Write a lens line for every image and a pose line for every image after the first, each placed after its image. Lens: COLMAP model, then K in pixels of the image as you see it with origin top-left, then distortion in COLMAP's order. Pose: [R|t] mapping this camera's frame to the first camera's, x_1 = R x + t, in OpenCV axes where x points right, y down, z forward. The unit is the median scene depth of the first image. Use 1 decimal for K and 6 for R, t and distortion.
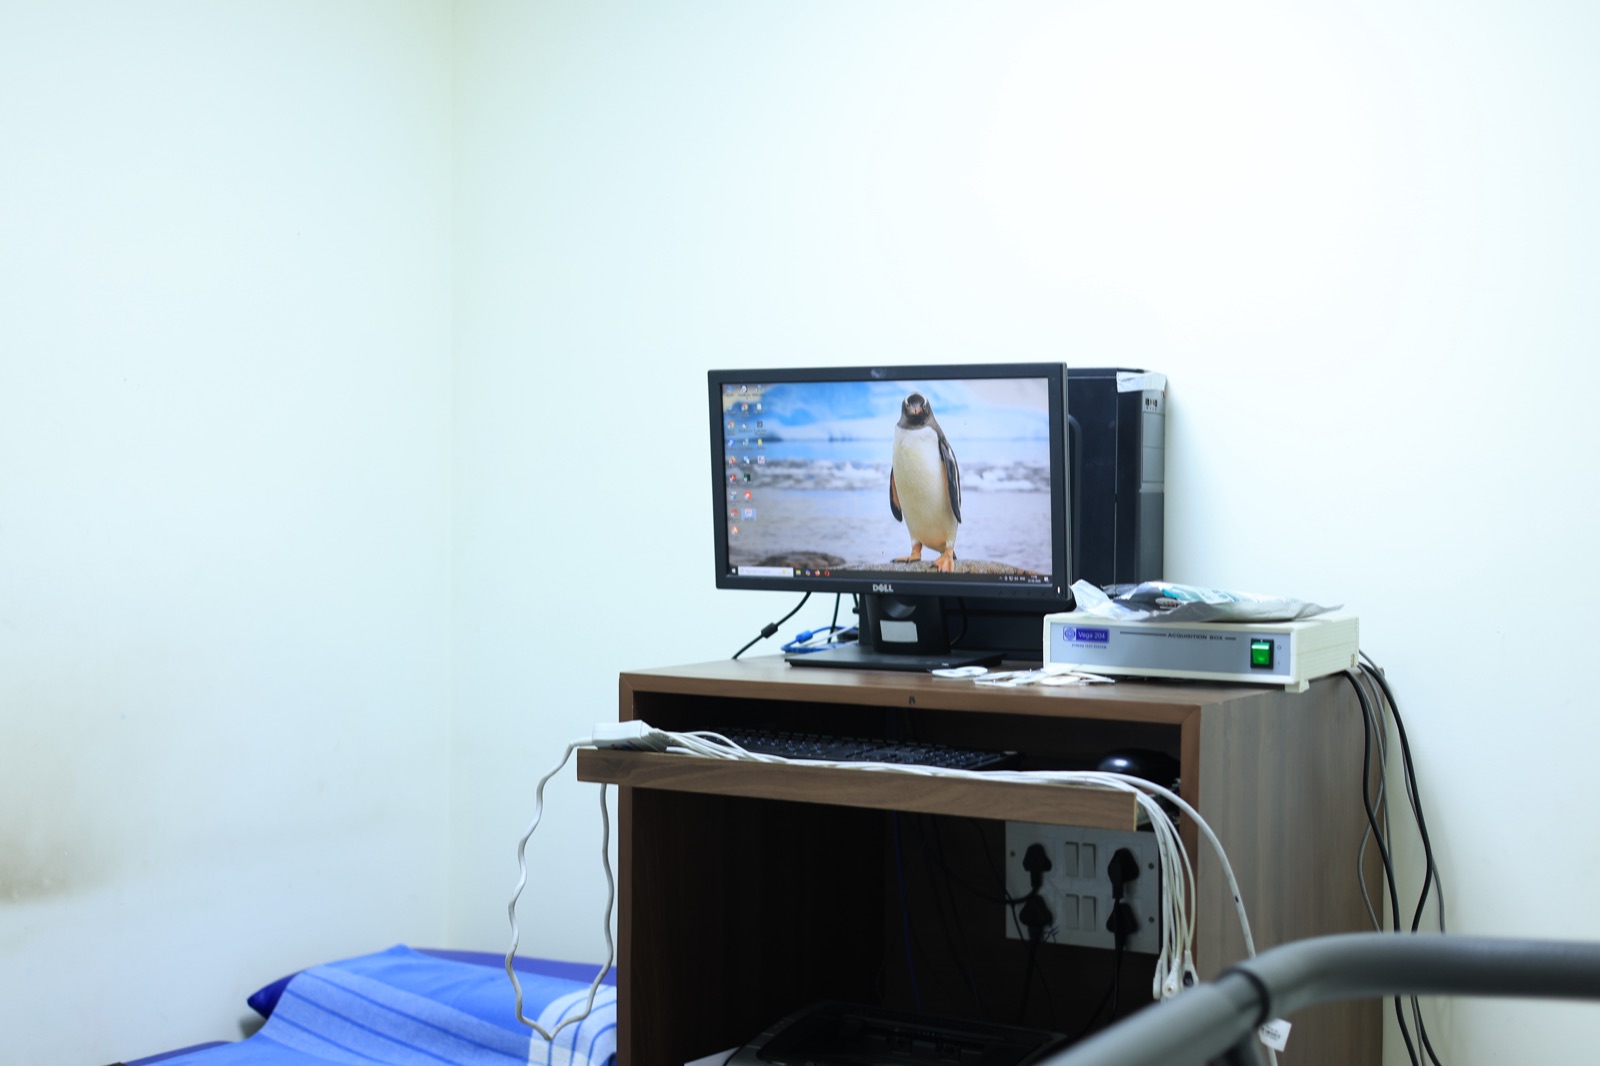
lens RADIAL K [[2238.0, 0, 800.0], [0, 2238.0, 533.0], [0, 0, 1]] dist [0.016641, -0.055444]
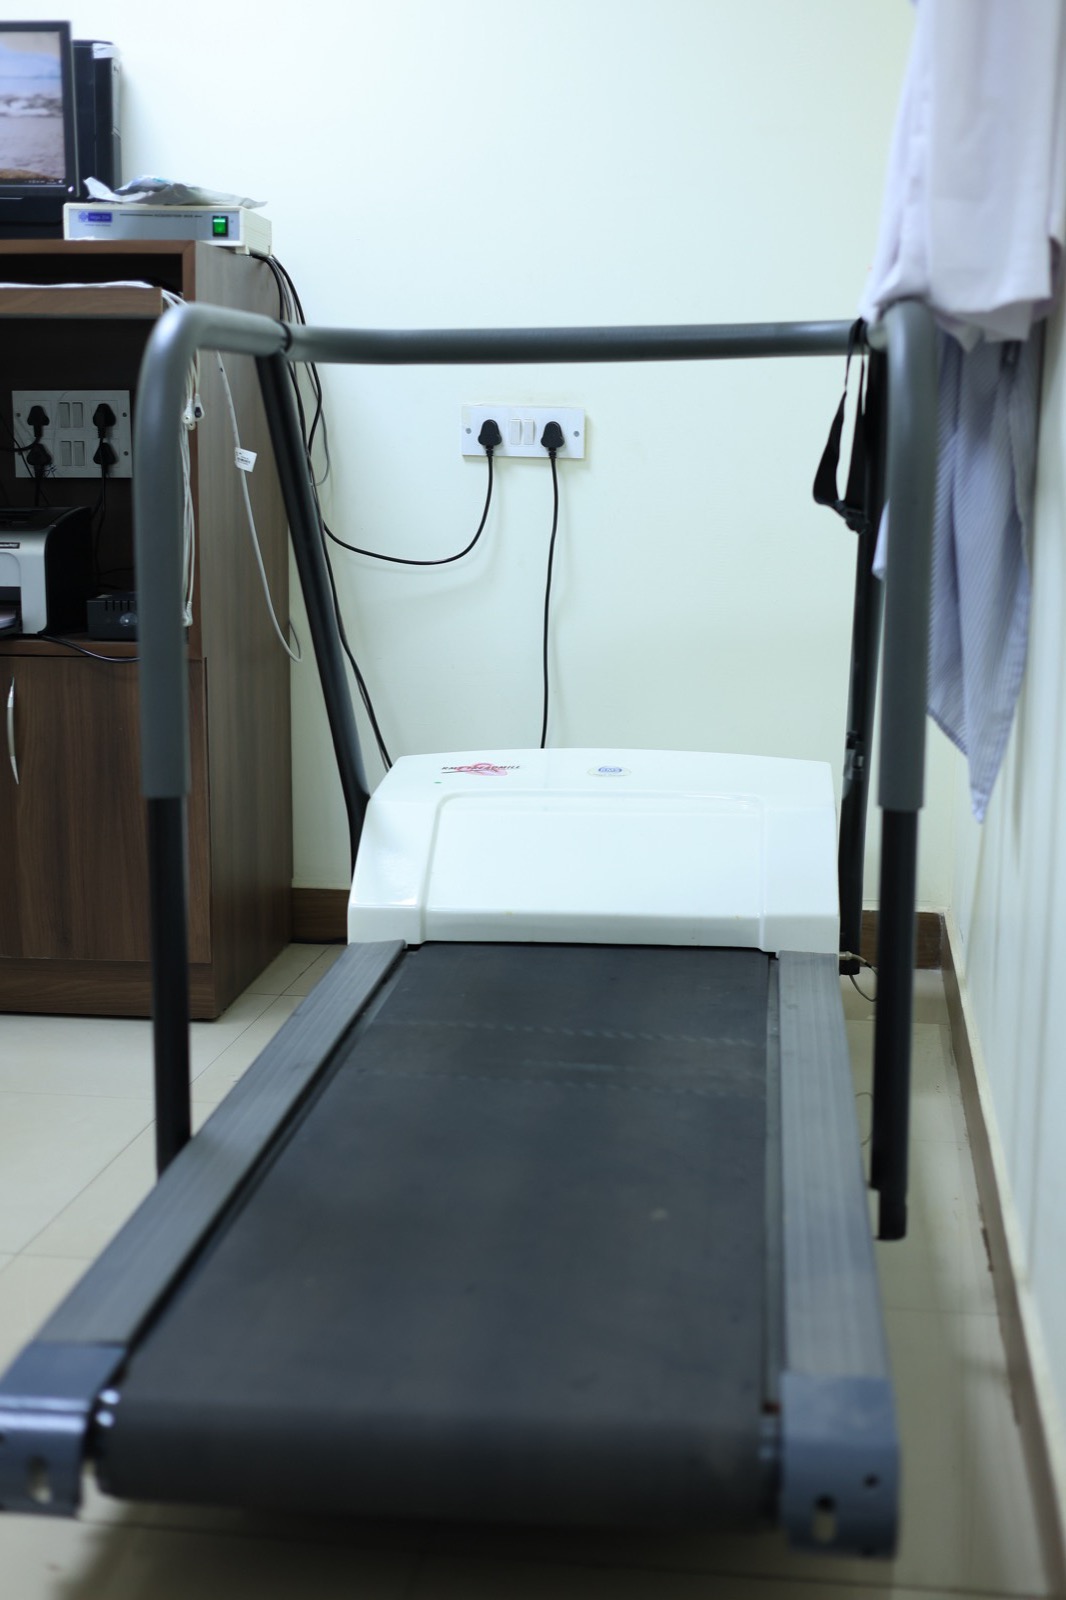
lens RADIAL K [[2442.6, 0, 533.0], [0, 2442.6, 800.0], [0, 0, 1]] dist [0.014605, -0.038645]
pose [[0.904008, -0.061278, 0.423102, -0.292116], [0.012490, 0.993037, 0.117135, 0.228145], [-0.427334, -0.100607, 0.898479, -0.535695]]
